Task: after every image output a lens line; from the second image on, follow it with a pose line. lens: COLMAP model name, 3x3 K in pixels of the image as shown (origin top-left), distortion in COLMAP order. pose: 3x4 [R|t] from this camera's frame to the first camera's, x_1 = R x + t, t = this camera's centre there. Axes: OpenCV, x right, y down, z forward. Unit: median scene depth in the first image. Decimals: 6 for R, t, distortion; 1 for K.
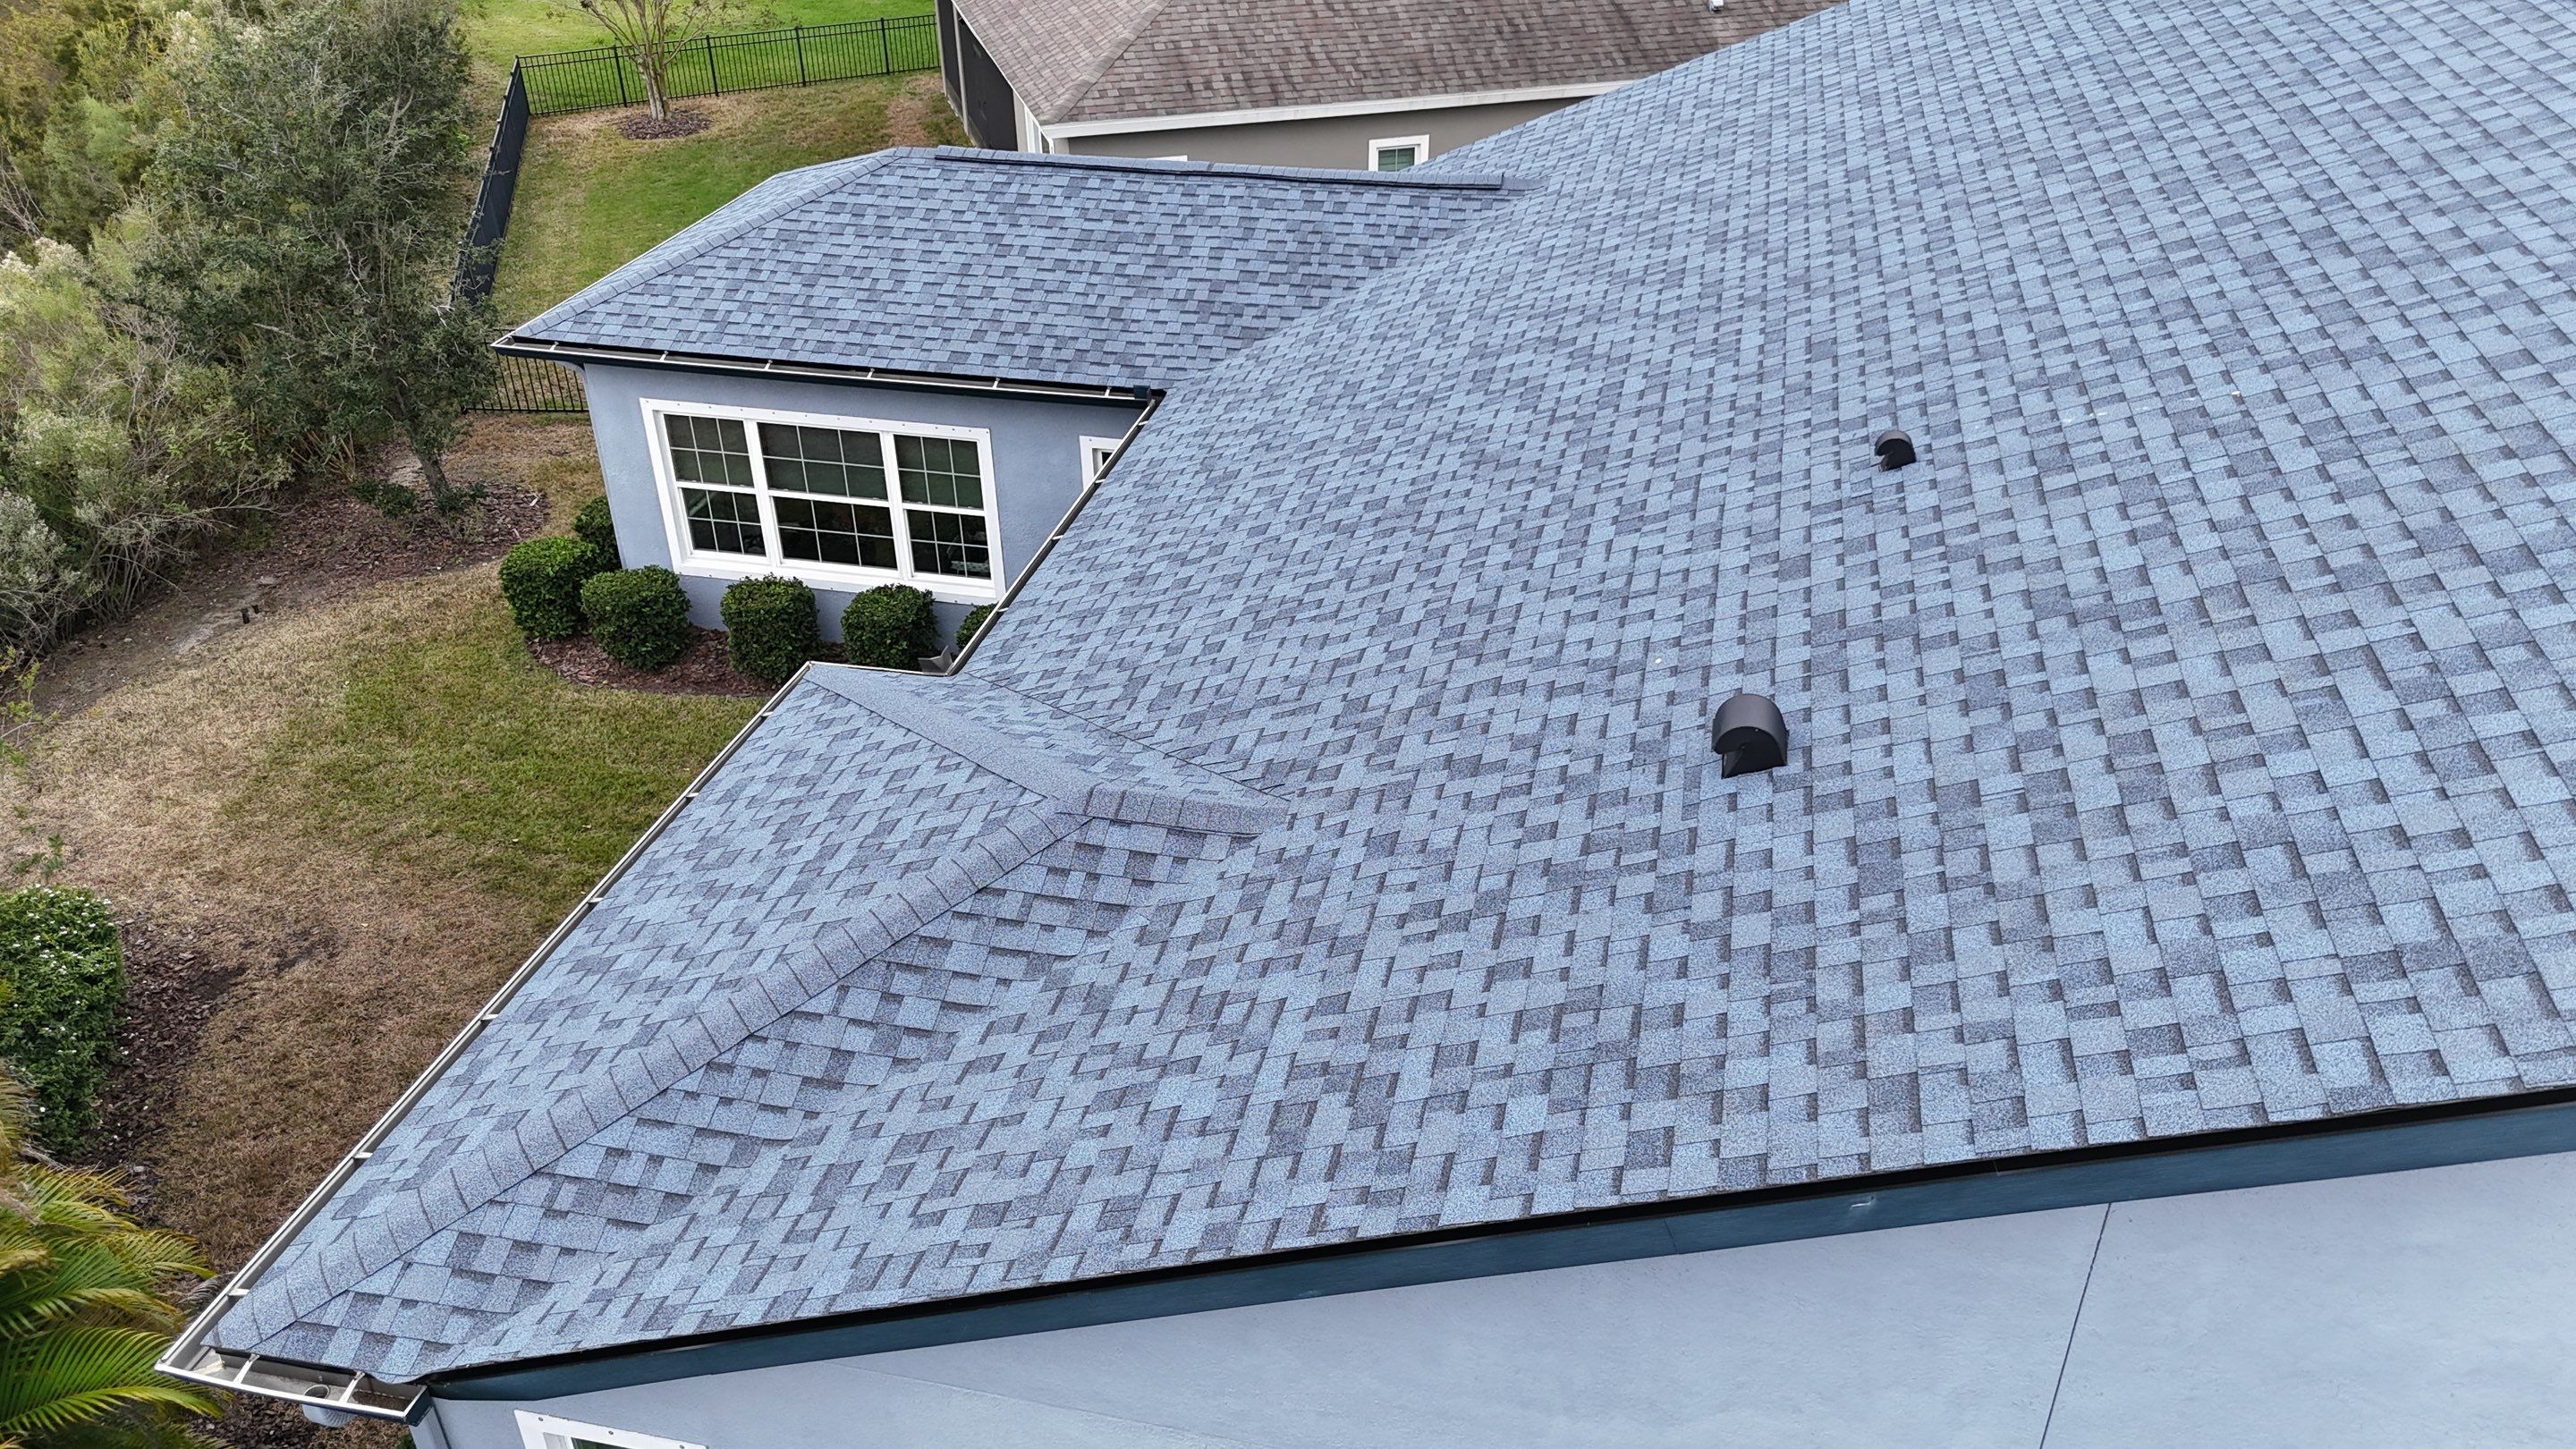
lens RADIAL K [[1890.7, 0, 1287.8], [0, 1890.7, 716.7], [0, 0, 1]] dist [0.087546, -0.102024]
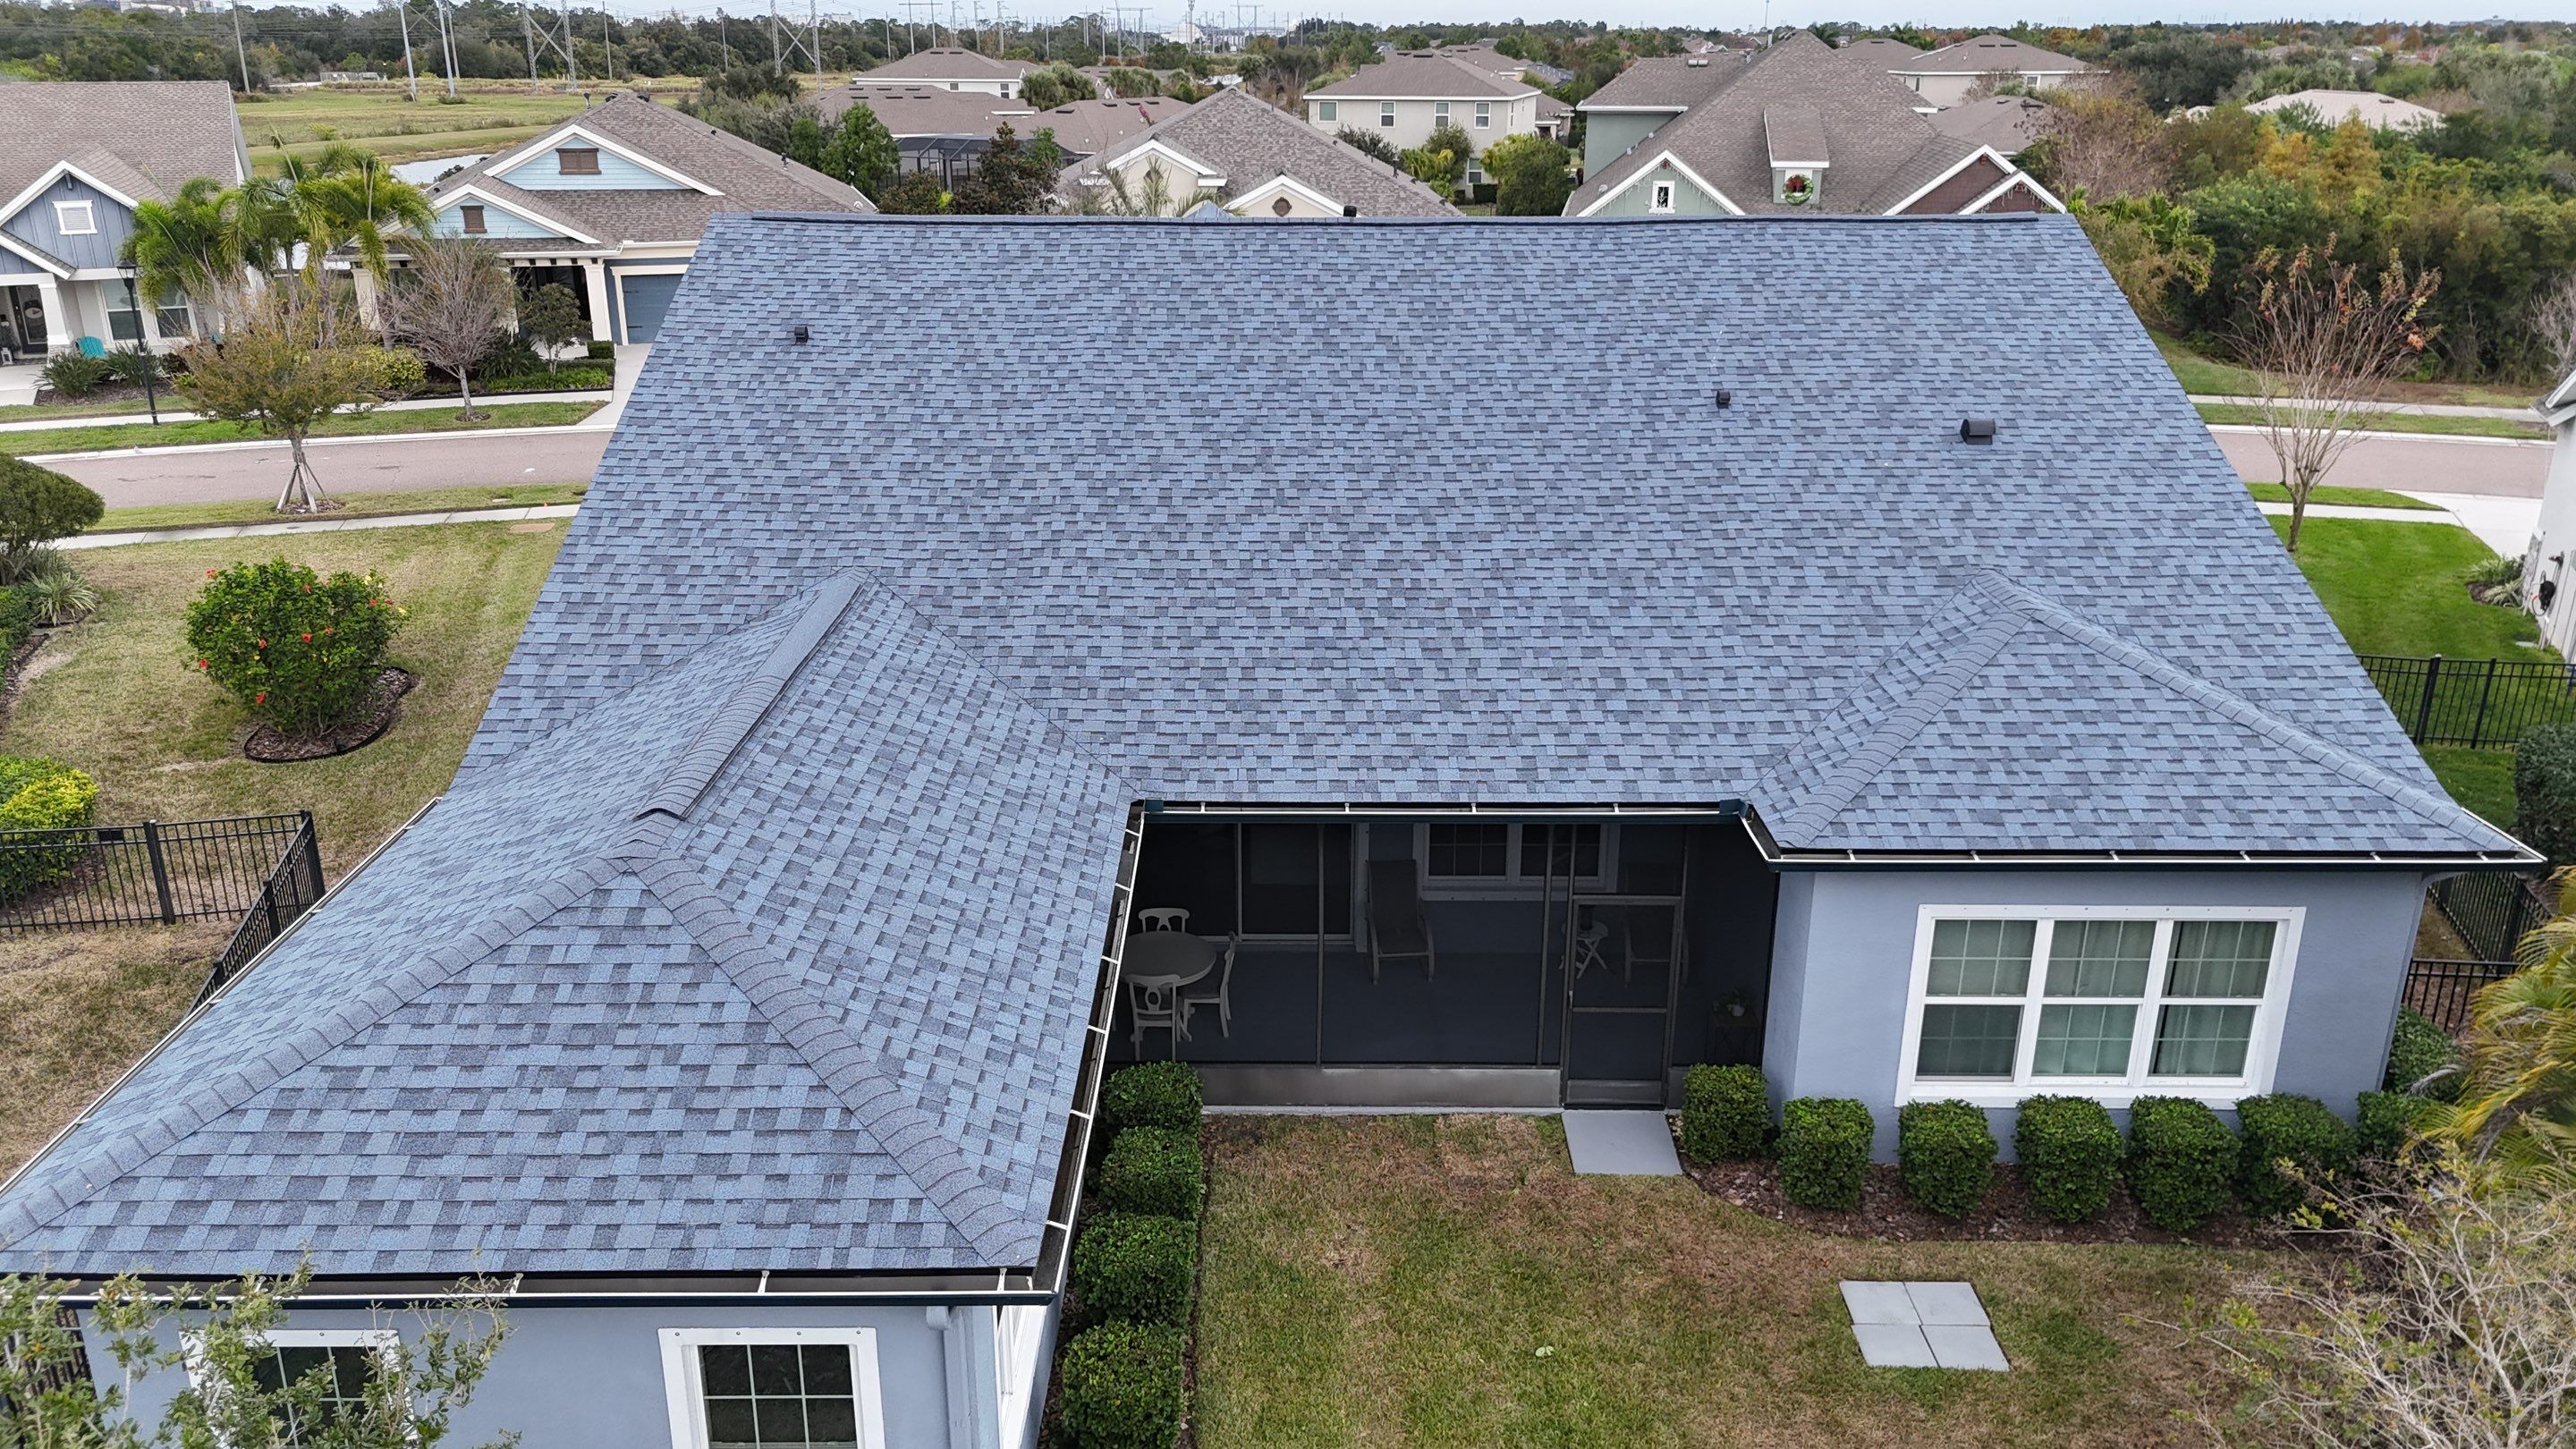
lens RADIAL K [[1890.7, 0, 1287.8], [0, 1890.7, 716.7], [0, 0, 1]] dist [0.087546, -0.102024]
pose [[-0.215819, -0.322097, 0.921779, -0.856526], [0.508921, 0.768556, 0.387711, -0.484752], [-0.833319, 0.552788, -0.001947, 0.829636]]
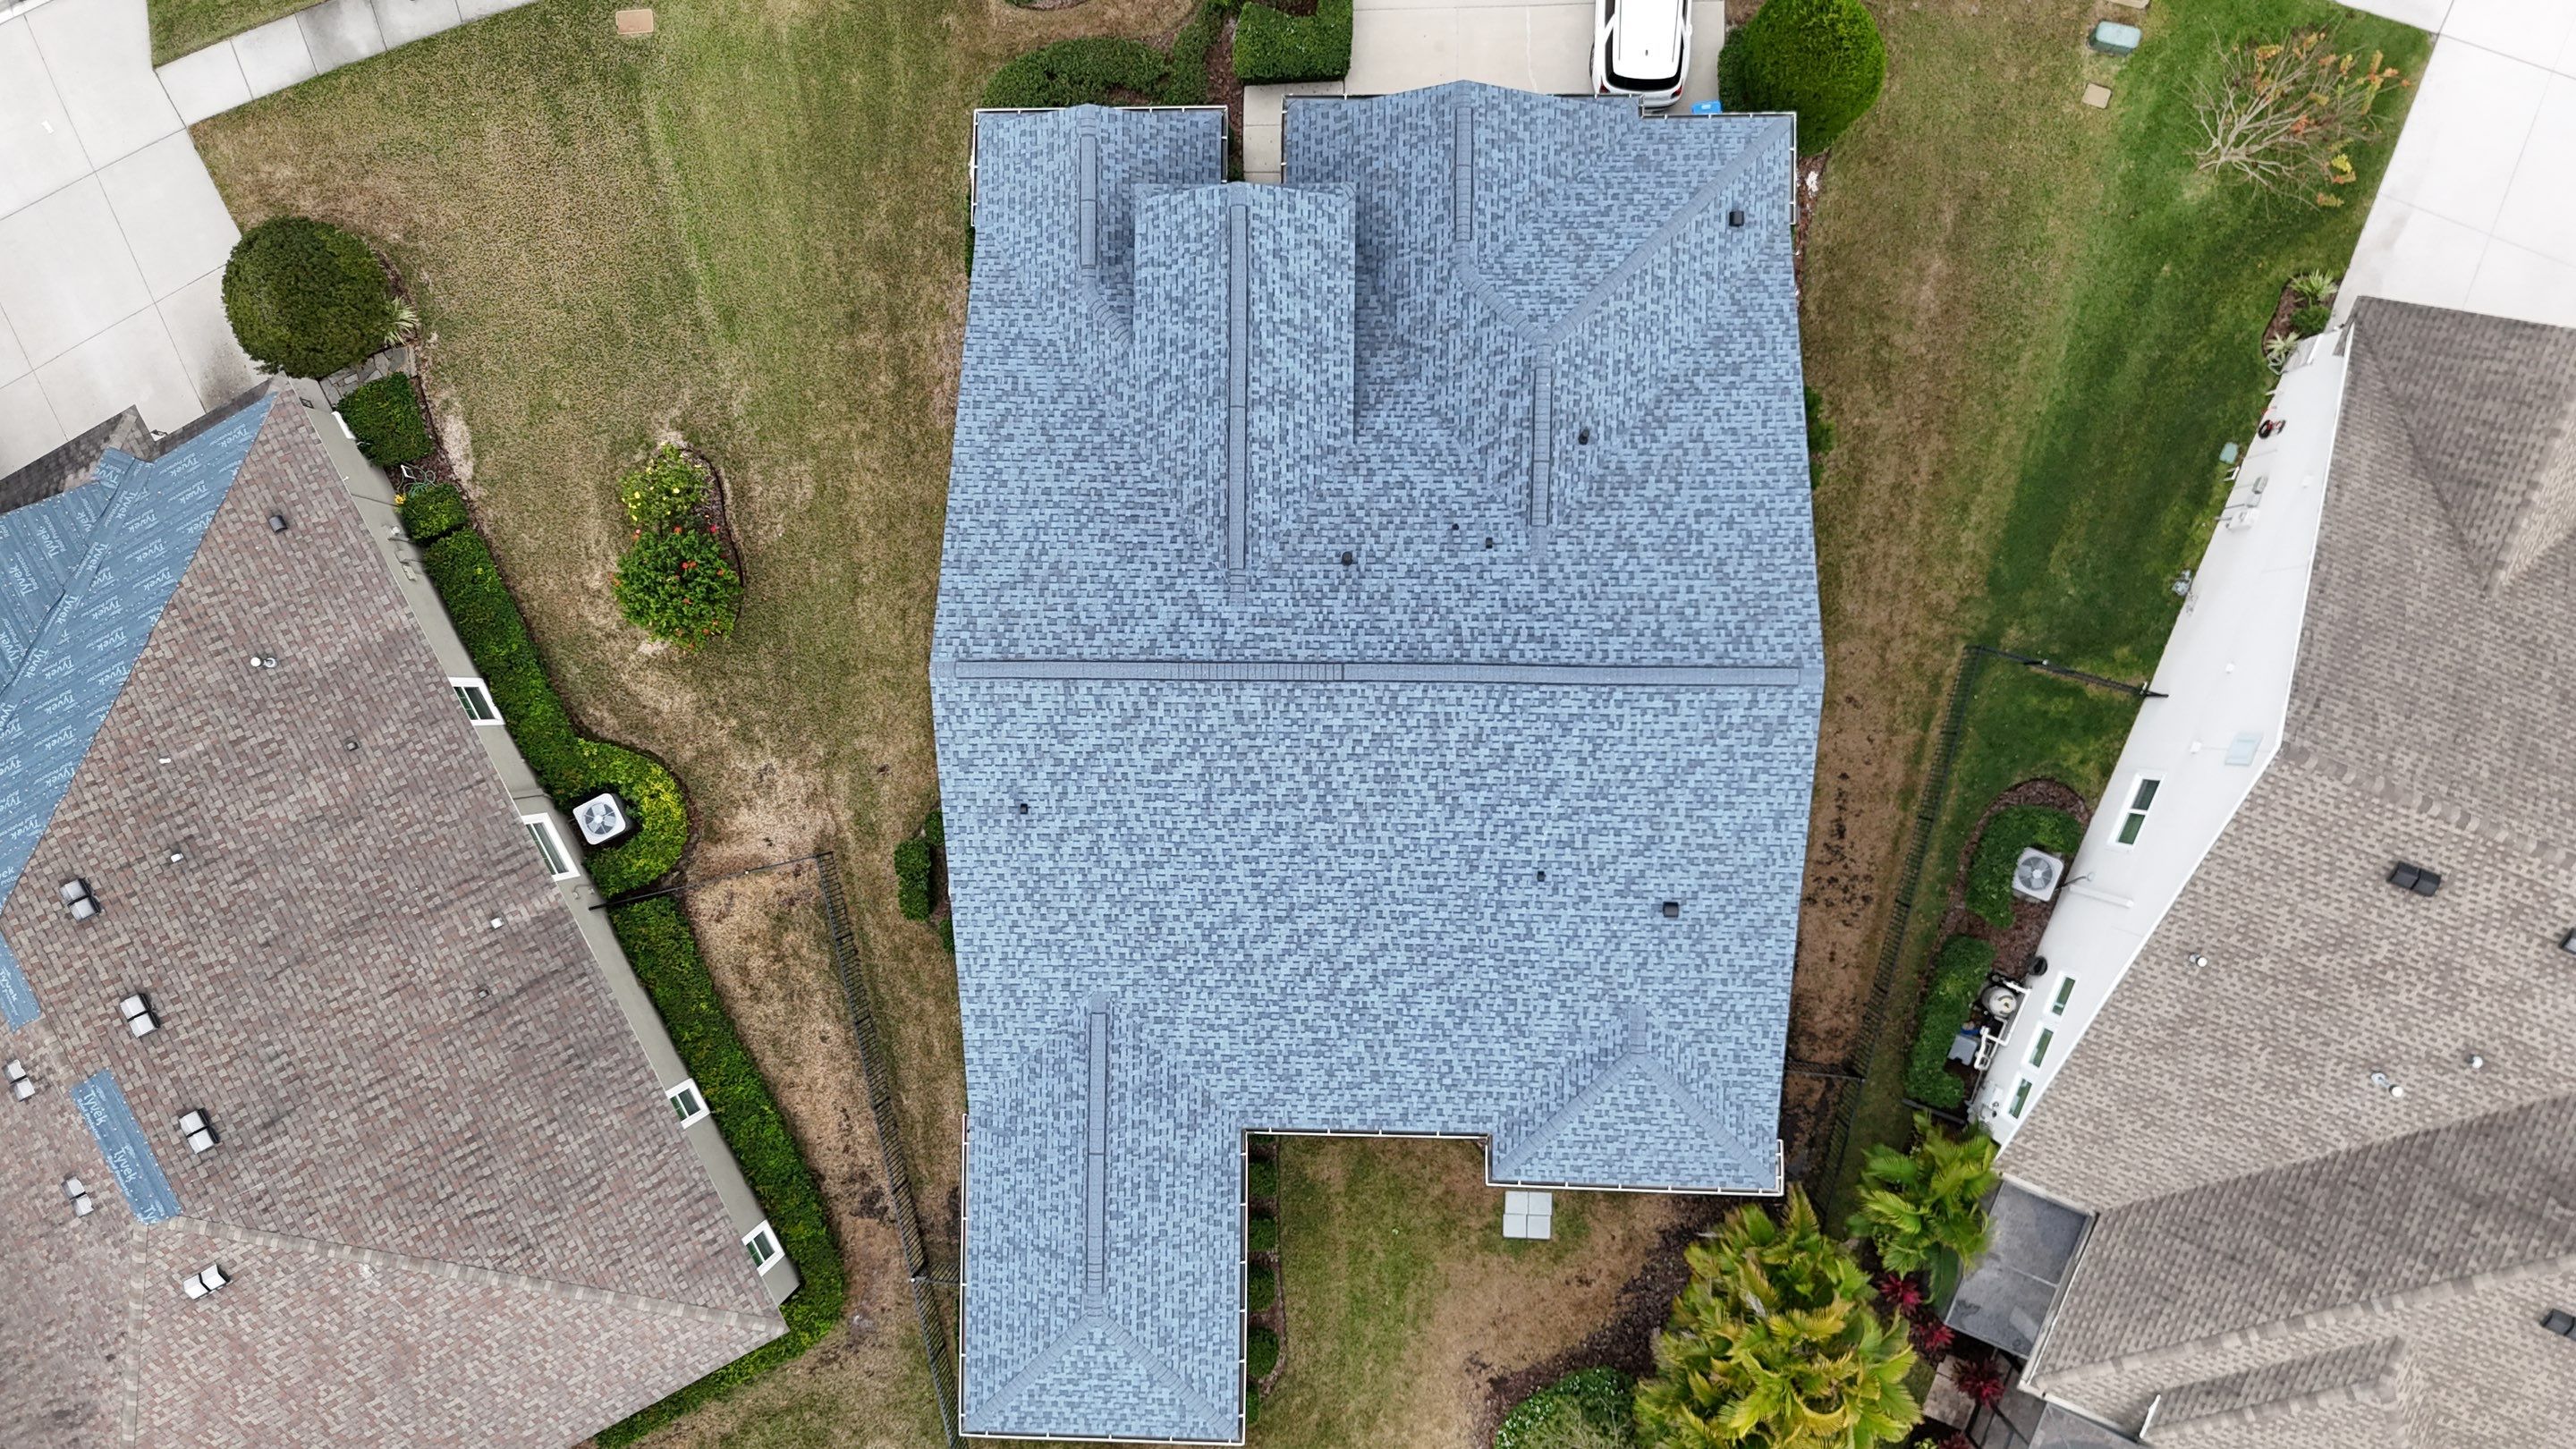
lens RADIAL K [[1890.7, 0, 1287.8], [0, 1890.7, 716.7], [0, 0, 1]] dist [0.087546, -0.102024]
pose [[-0.203024, -0.978840, 0.025564, 0.328087], [0.556851, -0.093944, 0.825283, -1.848688], [-0.805418, 0.181787, 0.564141, -0.423102]]
